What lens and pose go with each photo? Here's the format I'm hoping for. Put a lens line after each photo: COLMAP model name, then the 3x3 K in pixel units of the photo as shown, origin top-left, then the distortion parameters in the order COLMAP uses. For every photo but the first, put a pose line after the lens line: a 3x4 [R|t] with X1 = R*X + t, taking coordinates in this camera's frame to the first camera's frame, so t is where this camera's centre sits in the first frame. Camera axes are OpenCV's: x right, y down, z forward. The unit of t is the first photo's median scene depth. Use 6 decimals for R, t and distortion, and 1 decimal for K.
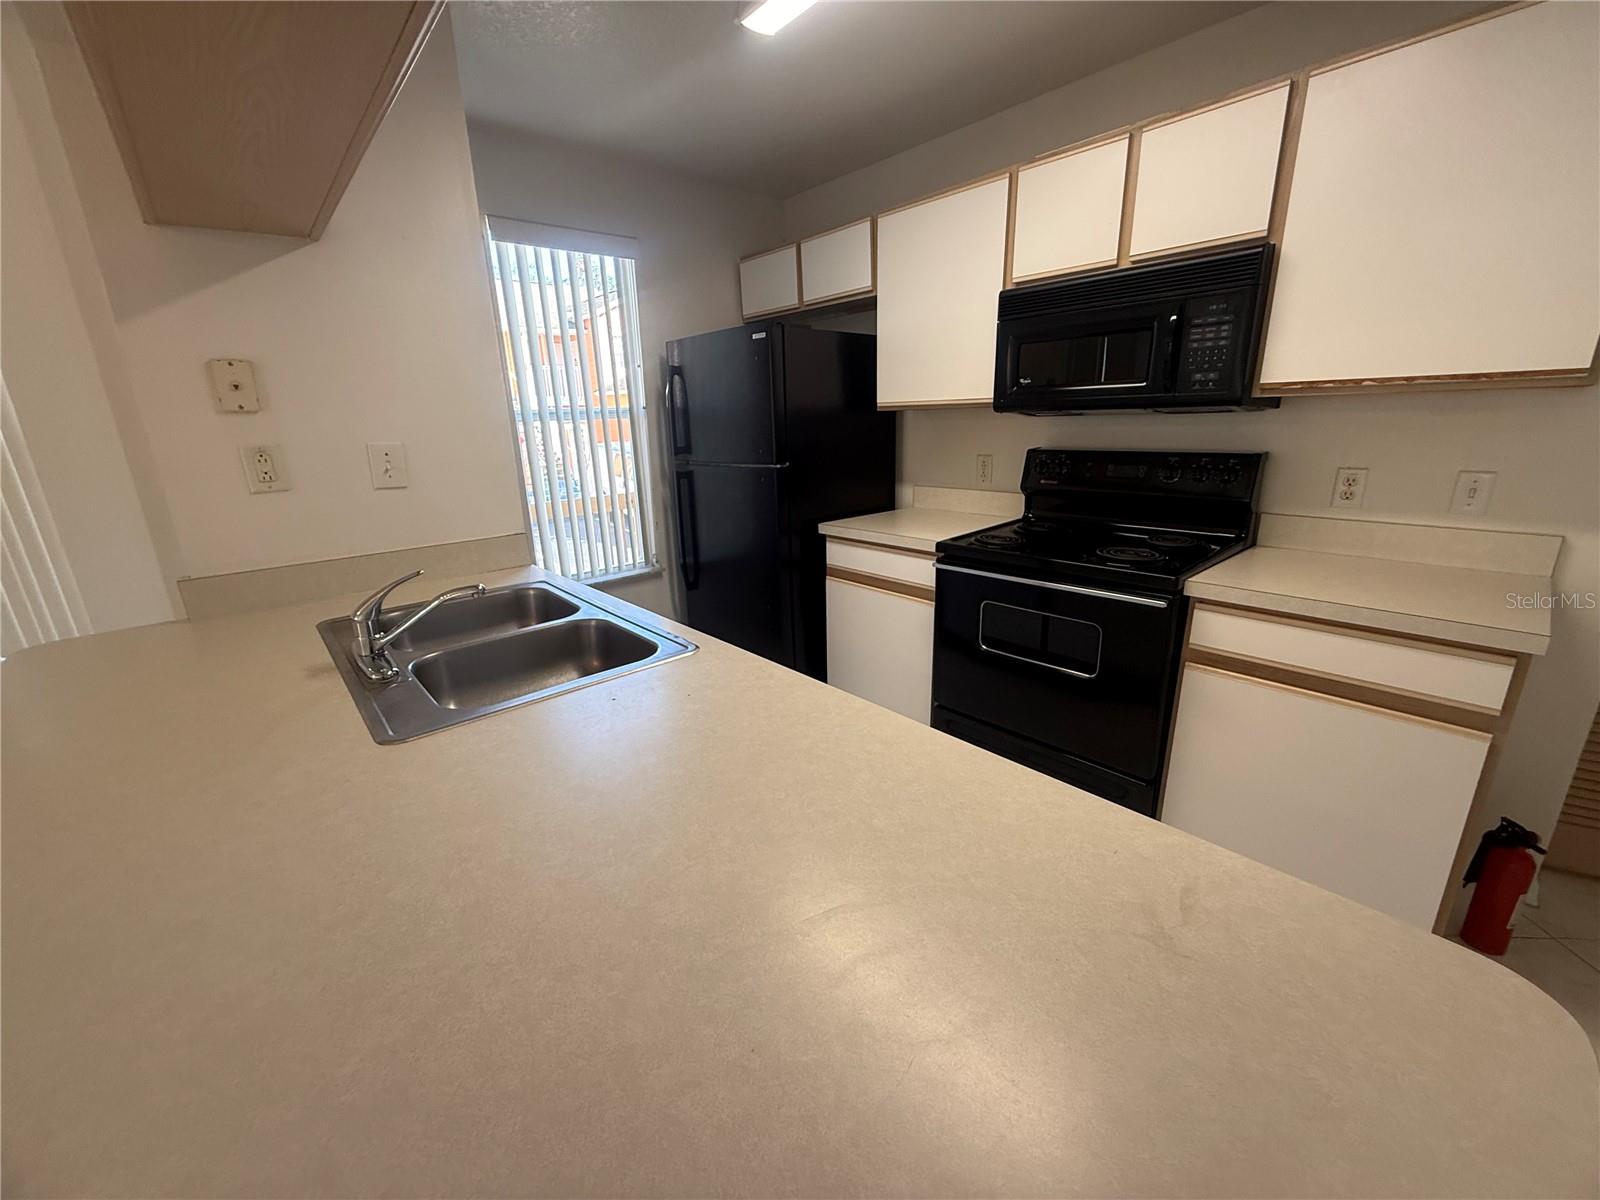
lens RADIAL K [[637.8, 0, 800.0], [0, 637.8, 600.0], [0, 0, 1]] dist [-0.000720, -0.000574]
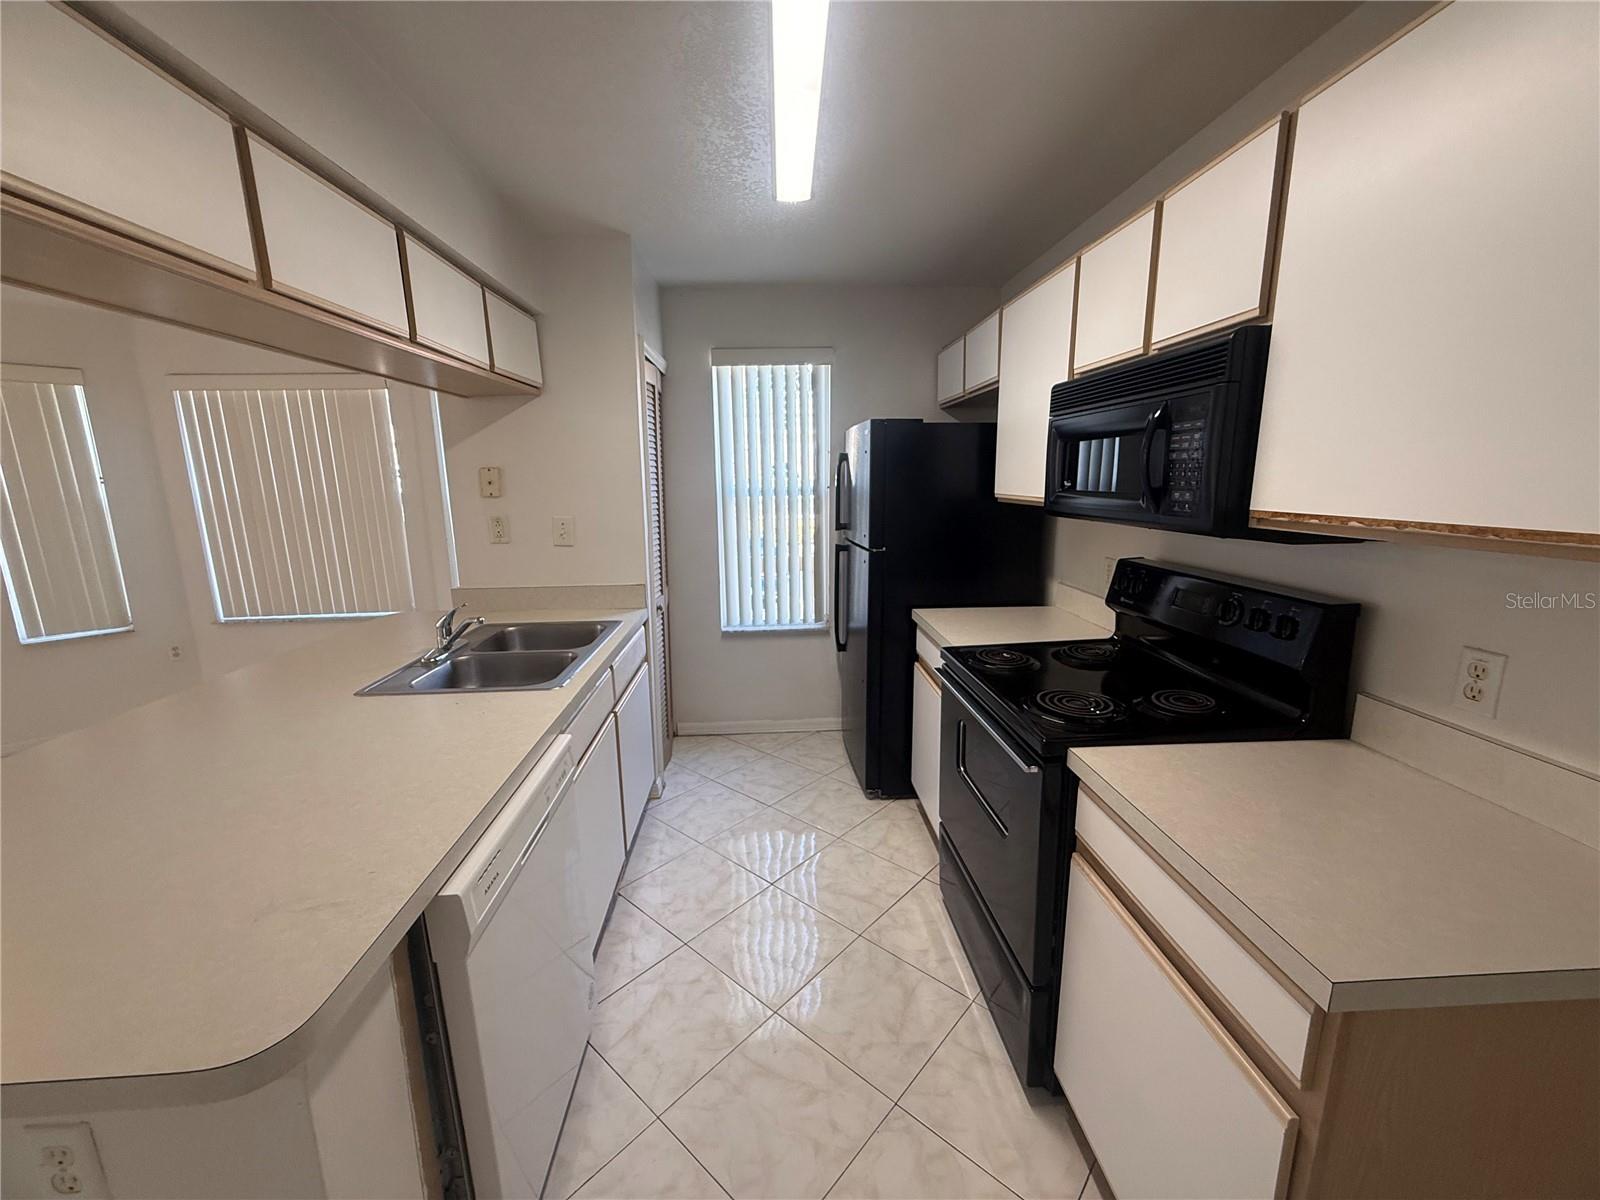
lens RADIAL K [[634.9, 0, 797.7], [0, 634.9, 600.6], [0, 0, 1]] dist [0.001719, 0.000130]
pose [[0.786694, 0.139634, -0.601344, 0.702126], [-0.183440, 0.982961, -0.011733, -0.124854], [0.589459, 0.119541, 0.798904, 0.122747]]
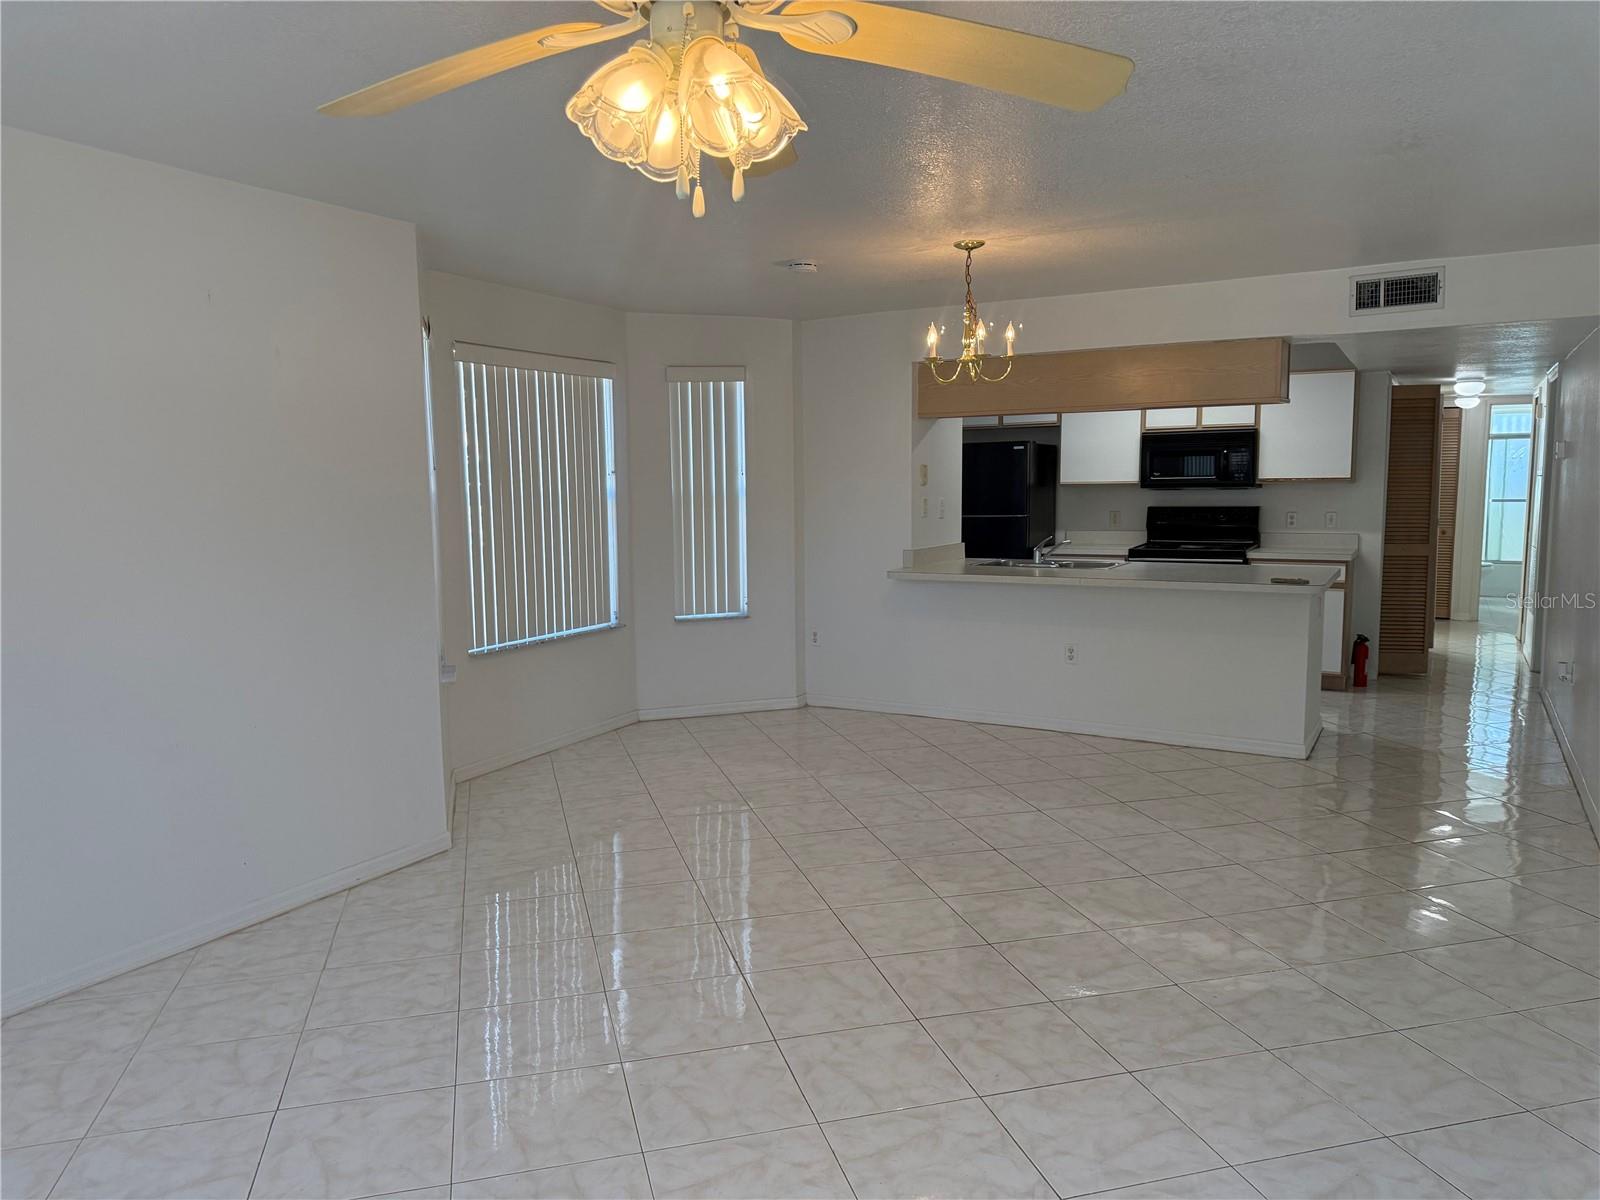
lens RADIAL K [[1124.5, 0, 802.7], [0, 1124.5, 600.1], [0, 0, 1]] dist [0.070636, -0.102594]
pose [[0.943294, -0.014426, 0.331644, -2.320082], [0.074803, 0.982597, -0.170023, 0.714986], [-0.323419, 0.185190, 0.927957, -2.341115]]
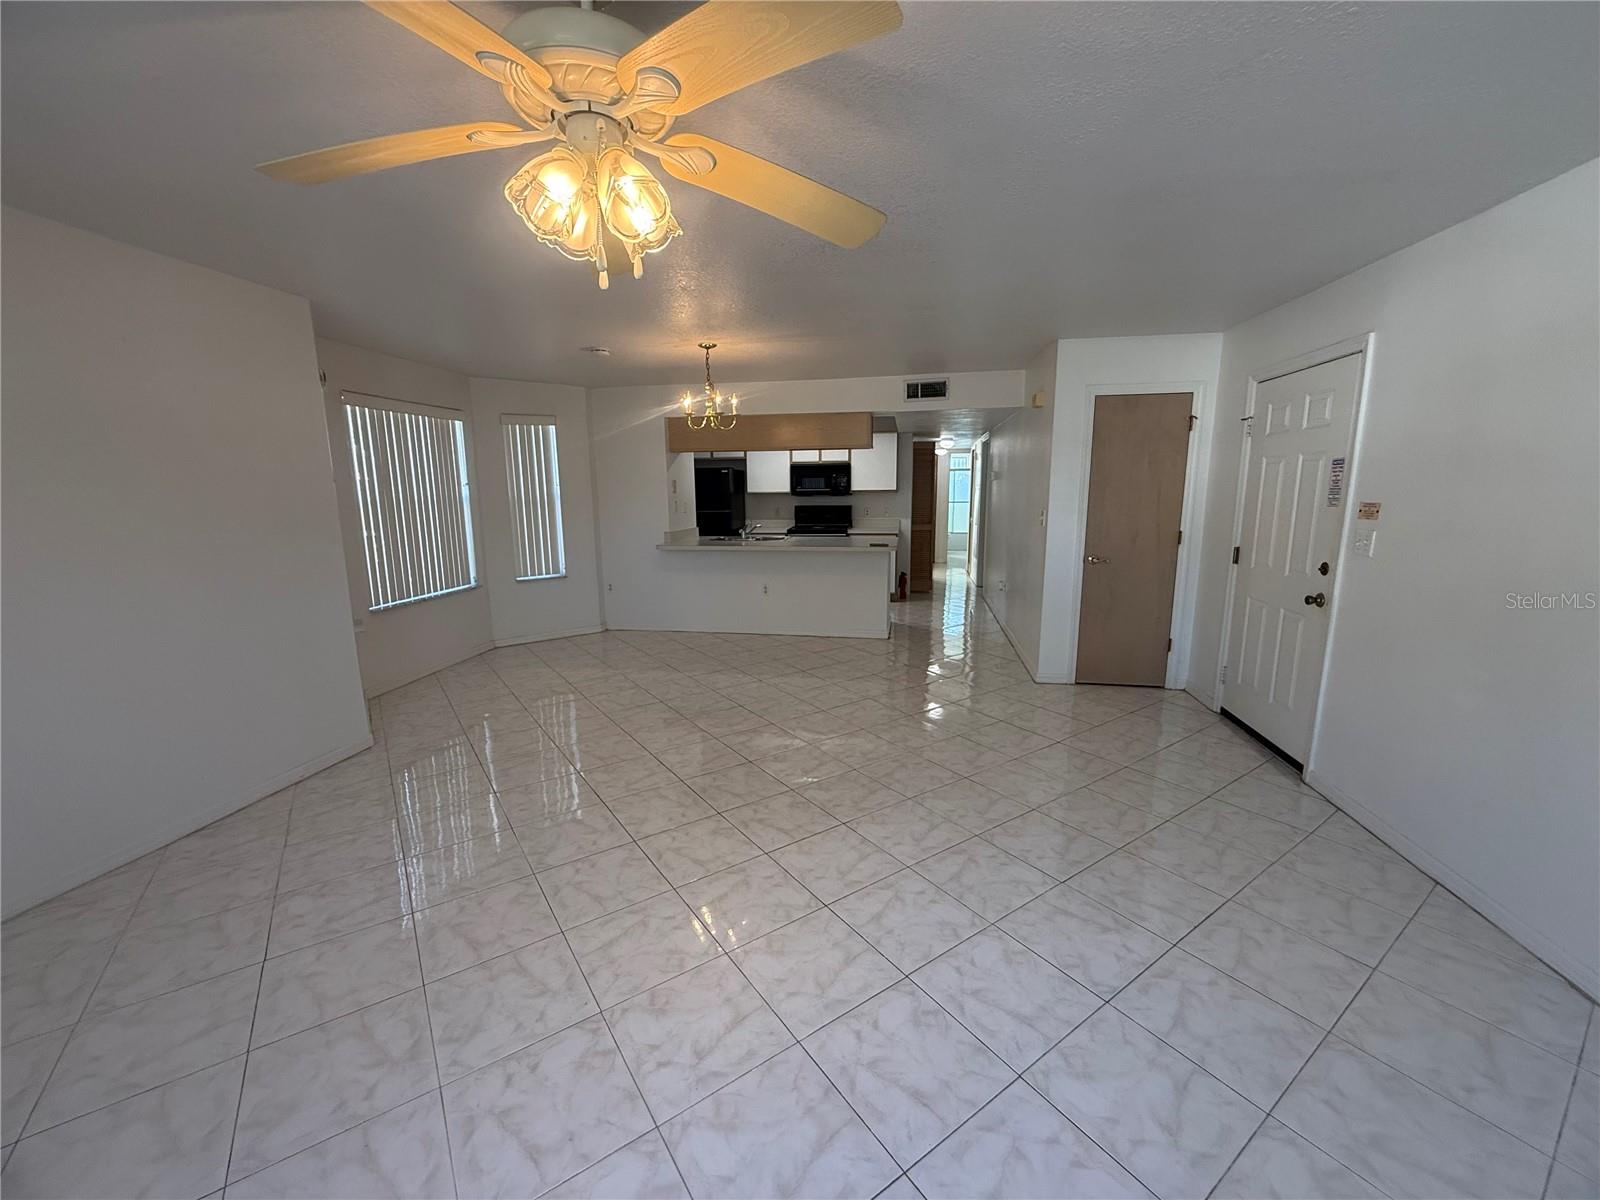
lens RADIAL K [[637.8, 0, 800.0], [0, 637.8, 600.0], [0, 0, 1]] dist [-0.000720, -0.000574]
pose [[0.779693, -0.083975, 0.620505, -2.387971], [0.161658, 0.984367, -0.069914, 0.676668], [-0.604934, 0.154822, 0.781080, -2.162317]]
